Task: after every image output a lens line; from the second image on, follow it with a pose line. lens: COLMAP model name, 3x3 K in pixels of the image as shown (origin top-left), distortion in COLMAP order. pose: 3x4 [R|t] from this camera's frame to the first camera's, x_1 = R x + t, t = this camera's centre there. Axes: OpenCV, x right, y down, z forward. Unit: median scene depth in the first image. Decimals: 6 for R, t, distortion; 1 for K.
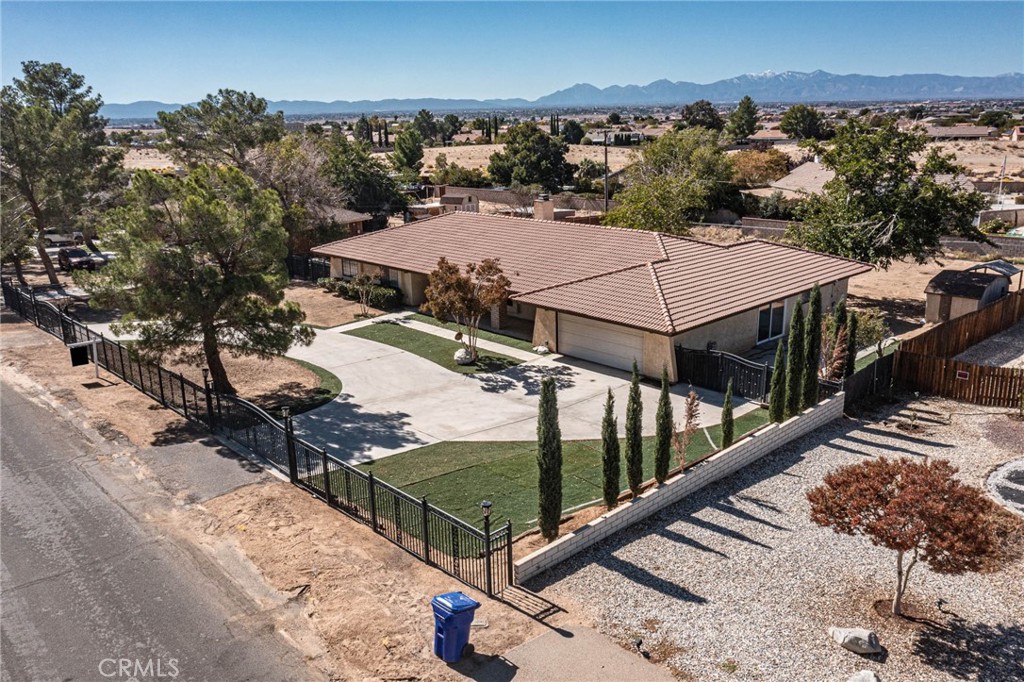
lens RADIAL K [[805.0, 0, 511.1], [0, 805.0, 335.6], [0, 0, 1]] dist [-0.014910, 0.014966]
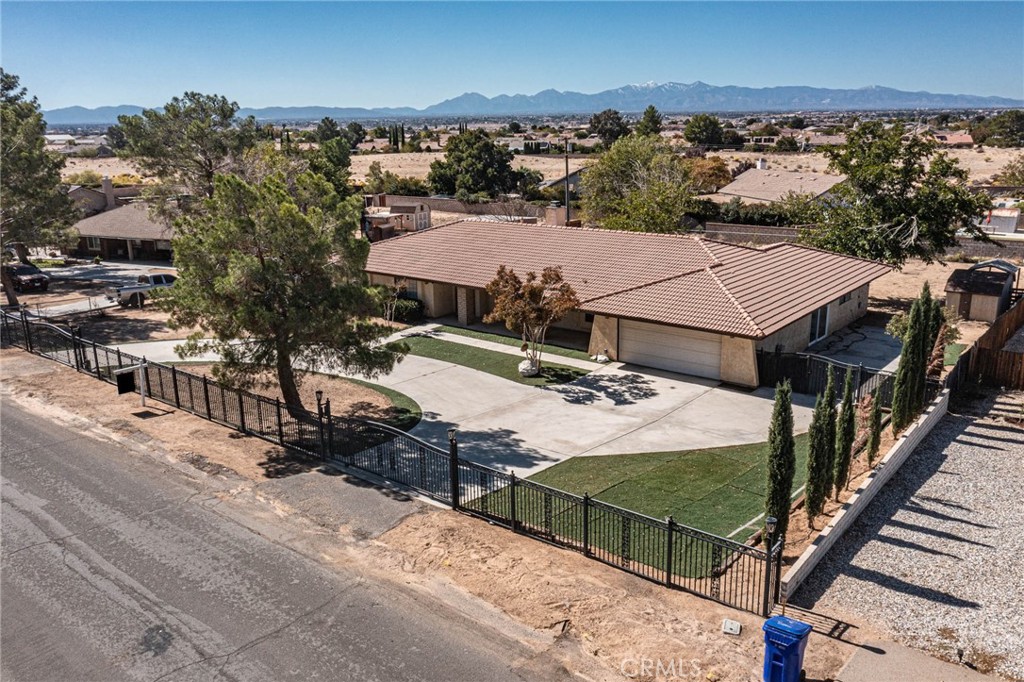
lens RADIAL K [[805.0, 0, 509.8], [0, 805.0, 345.3], [0, 0, 1]] dist [-0.014910, 0.014966]
pose [[0.990899, -0.032271, 0.130683, -0.204383], [0.032201, 0.999478, 0.002650, -0.004777], [-0.130700, 0.001582, 0.991421, 0.044016]]
